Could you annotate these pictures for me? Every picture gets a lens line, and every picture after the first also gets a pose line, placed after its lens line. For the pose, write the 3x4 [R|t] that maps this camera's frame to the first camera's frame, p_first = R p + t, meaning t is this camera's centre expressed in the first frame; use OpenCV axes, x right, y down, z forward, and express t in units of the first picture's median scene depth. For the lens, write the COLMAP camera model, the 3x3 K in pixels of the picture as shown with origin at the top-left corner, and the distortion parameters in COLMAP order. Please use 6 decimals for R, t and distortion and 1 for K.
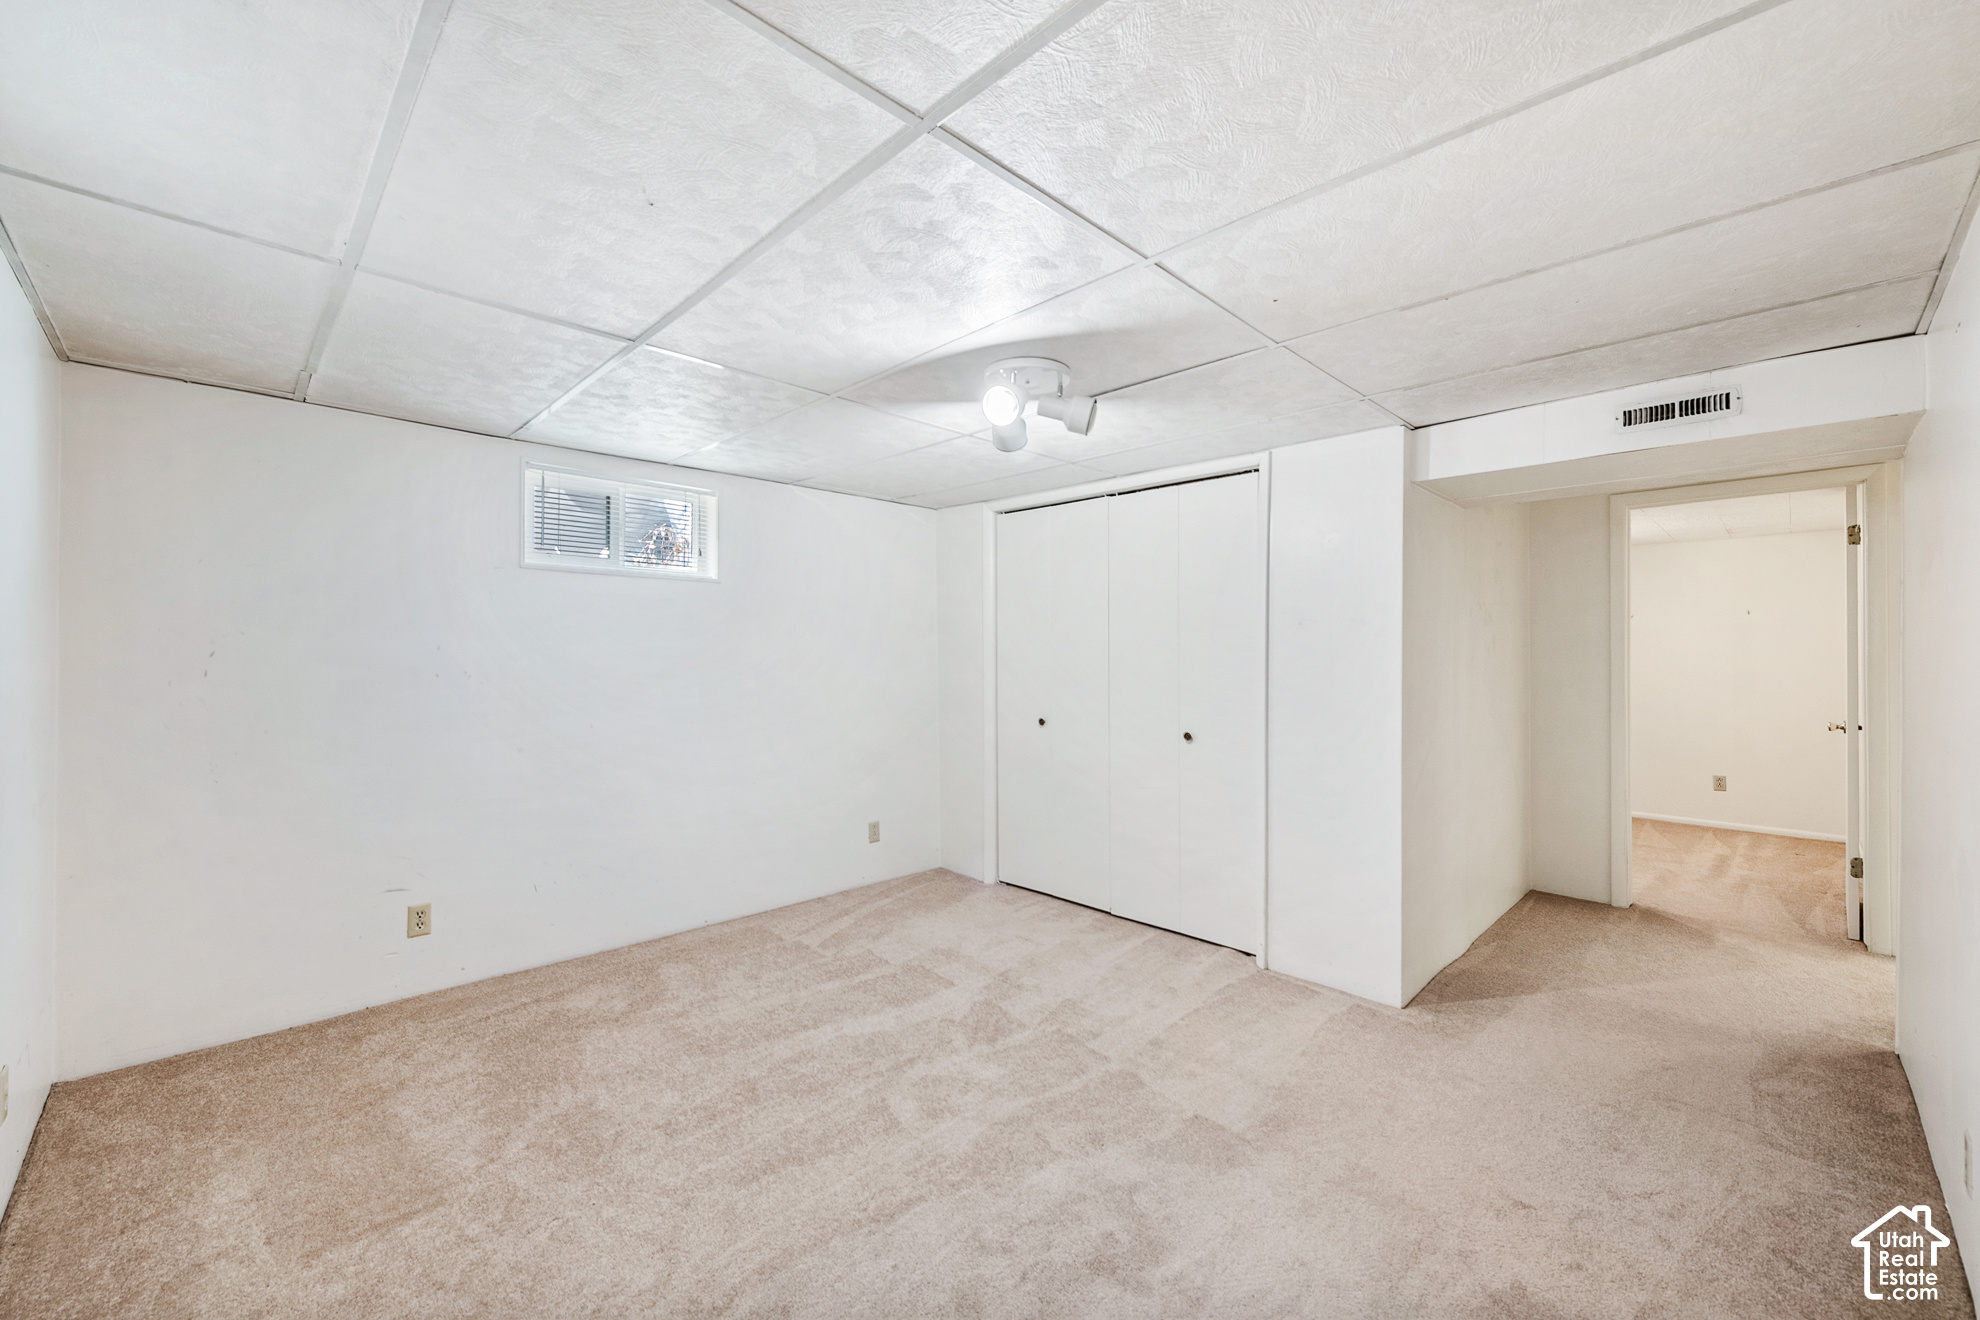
lens RADIAL K [[781.5, 0, 1010.6], [0, 781.5, 651.5], [0, 0, 1]] dist [0.013105, -0.000570]
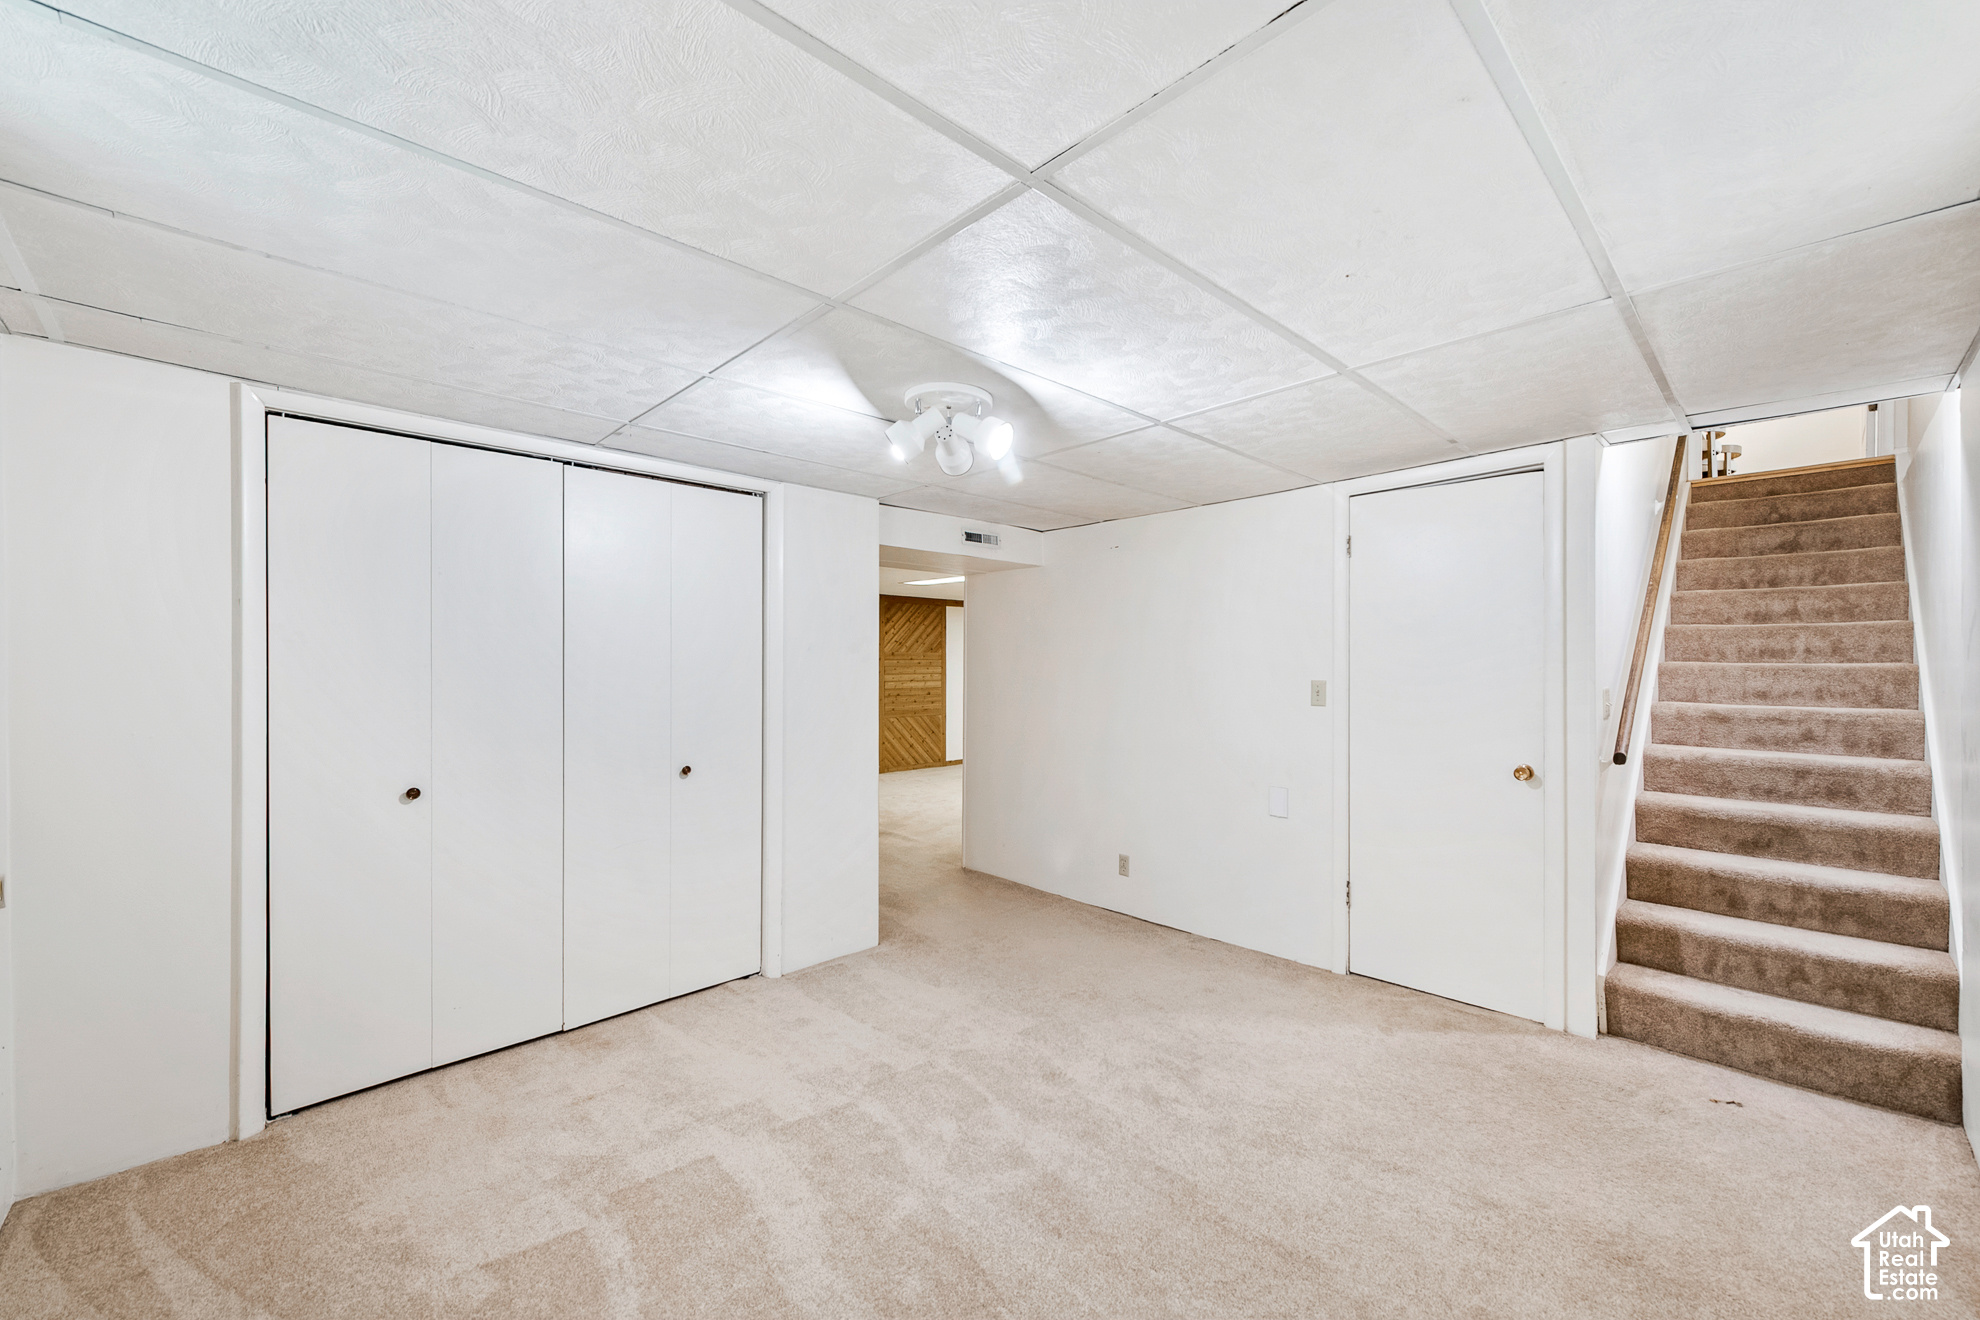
lens RADIAL K [[781.5, 0, 1007.9], [0, 781.5, 669.6], [0, 0, 1]] dist [0.013105, -0.000570]
pose [[0.023020, -0.004681, 0.999724, -0.755098], [-0.000105, 0.999989, 0.004684, -0.012084], [-0.999735, -0.000213, 0.023019, 0.708347]]
